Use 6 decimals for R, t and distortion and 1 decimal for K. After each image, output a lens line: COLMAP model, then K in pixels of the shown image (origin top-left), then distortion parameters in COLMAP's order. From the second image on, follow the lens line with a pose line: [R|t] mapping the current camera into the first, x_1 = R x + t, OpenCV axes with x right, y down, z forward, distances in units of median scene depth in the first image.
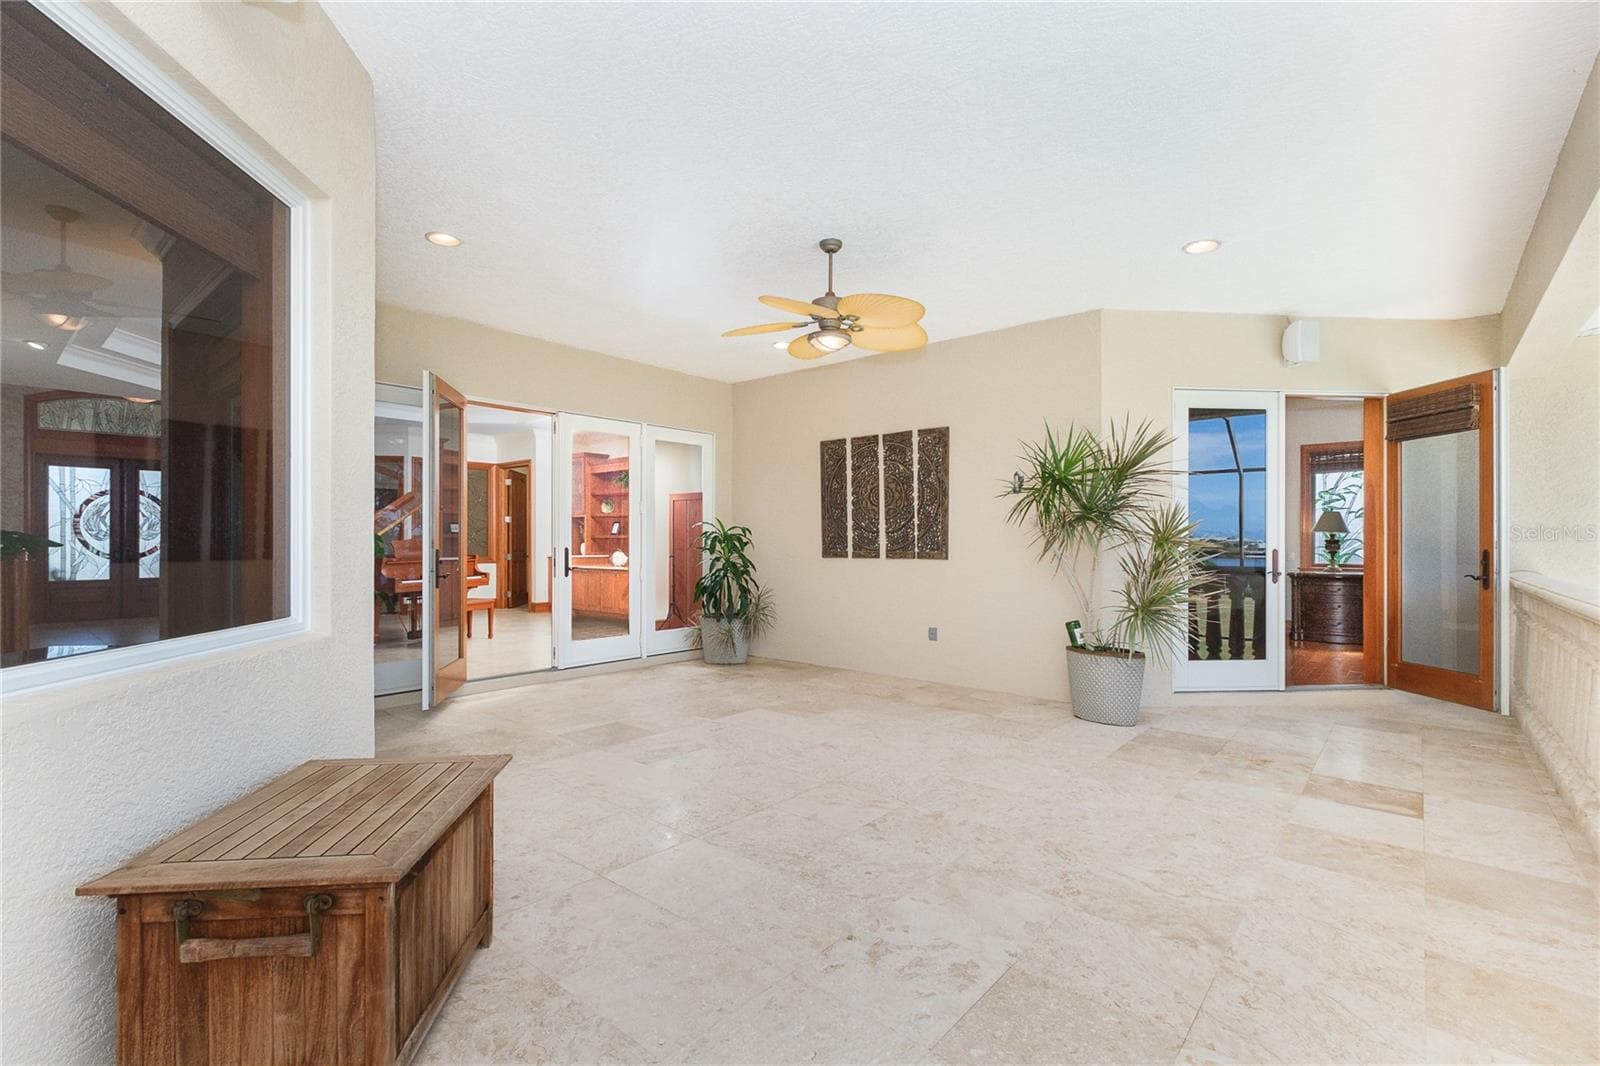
lens RADIAL K [[694.3, 0, 768.9], [0, 694.3, 538.0], [0, 0, 1]] dist [0.001198, -0.000116]
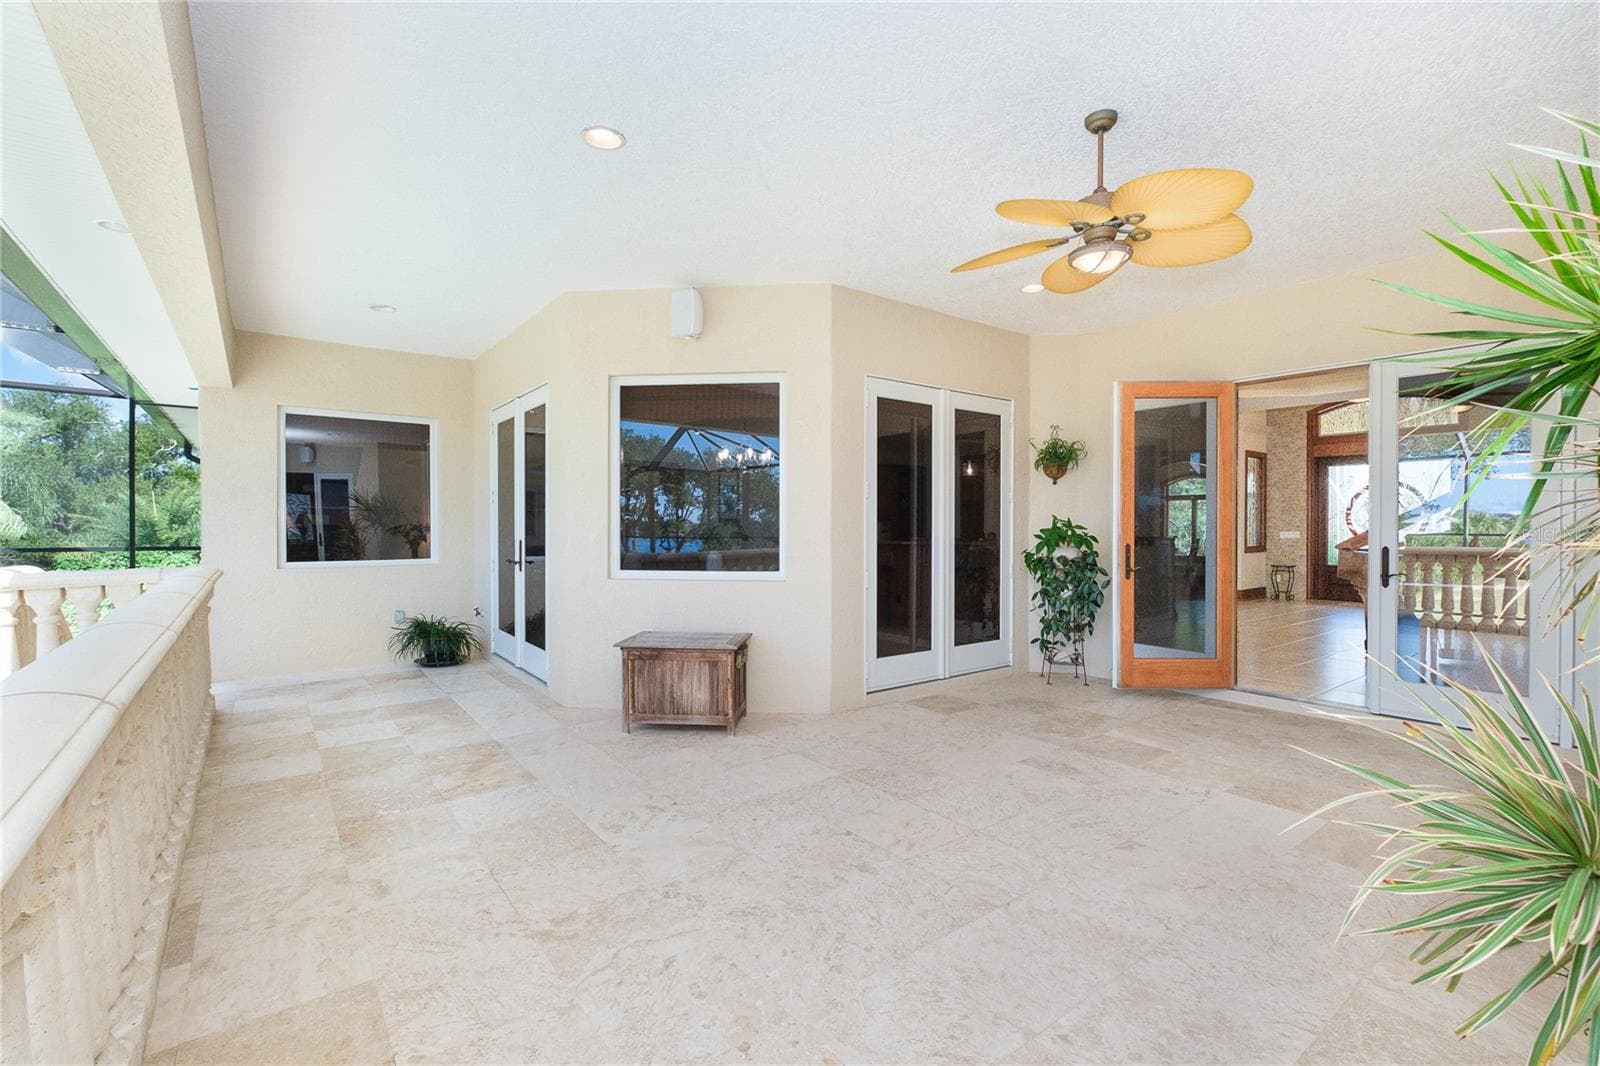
lens RADIAL K [[694.3, 0, 768.9], [0, 694.3, 538.0], [0, 0, 1]] dist [0.001198, -0.000116]
pose [[-0.187968, 0.017938, -0.982011, 0.295897], [0.001081, 0.999836, 0.018057, -0.004952], [0.982175, 0.002332, -0.187957, 0.283680]]
